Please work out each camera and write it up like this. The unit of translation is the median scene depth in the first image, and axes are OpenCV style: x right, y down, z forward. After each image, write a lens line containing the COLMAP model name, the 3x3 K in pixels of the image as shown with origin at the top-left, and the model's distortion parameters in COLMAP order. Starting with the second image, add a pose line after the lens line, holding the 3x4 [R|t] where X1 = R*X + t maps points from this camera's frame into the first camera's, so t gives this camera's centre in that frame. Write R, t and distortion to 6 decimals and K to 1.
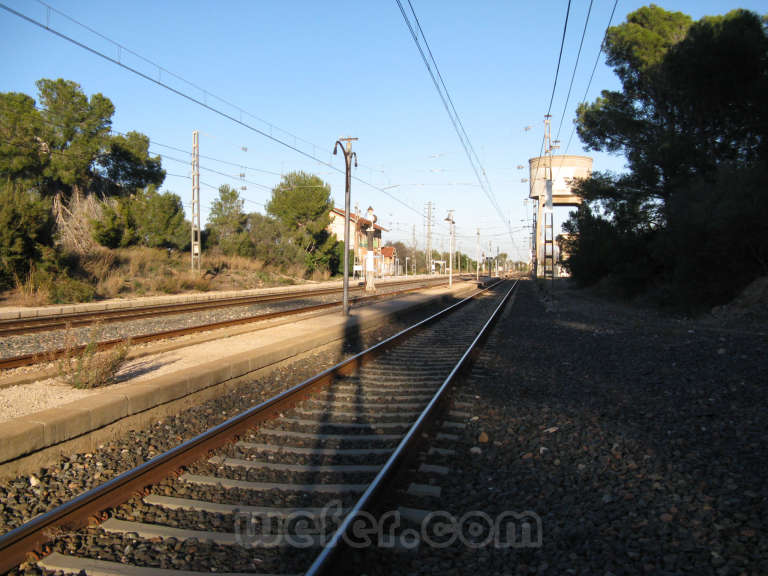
lens RADIAL K [[792.4, 0, 384.0], [0, 792.4, 288.0], [0, 0, 1]] dist [-0.196819, 0.235275]
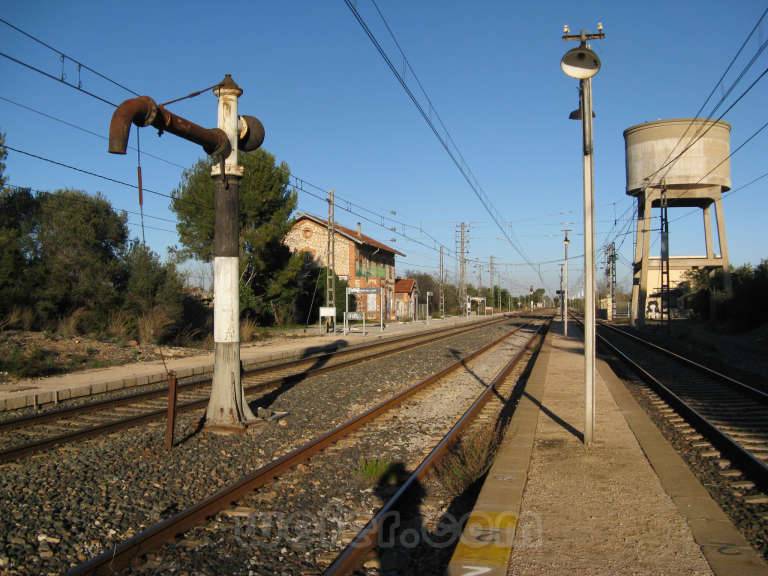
lens RADIAL K [[792.4, 0, 384.0], [0, 792.4, 288.0], [0, 0, 1]] dist [-0.196819, 0.235275]
pose [[0.999119, -0.008364, -0.041137, 0.014444], [0.006432, 0.998880, -0.046882, -0.009461], [0.041483, 0.046576, 0.998053, 0.277273]]
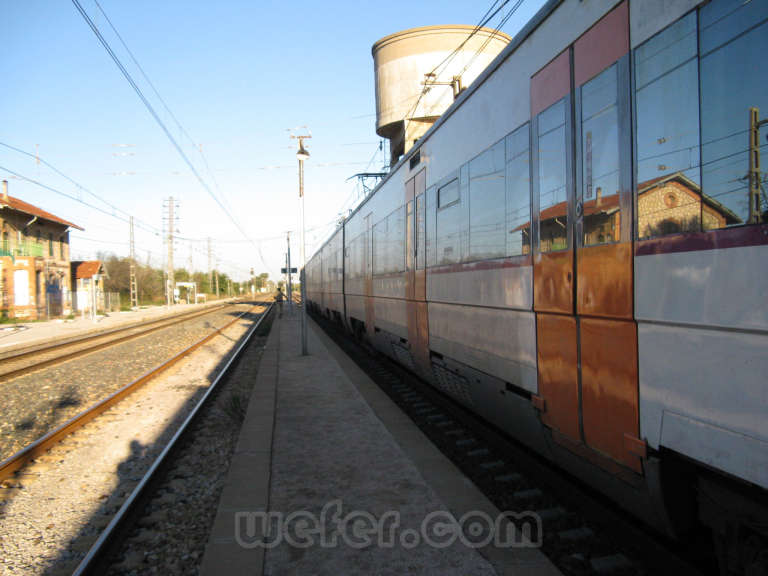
lens RADIAL K [[792.4, 0, 384.0], [0, 792.4, 288.0], [0, 0, 1]] dist [-0.196819, 0.235275]
pose [[0.953112, -0.037057, 0.300341, 0.037665], [0.045060, 0.998789, -0.019759, -0.012146], [-0.299245, 0.032366, 0.953627, 0.412302]]
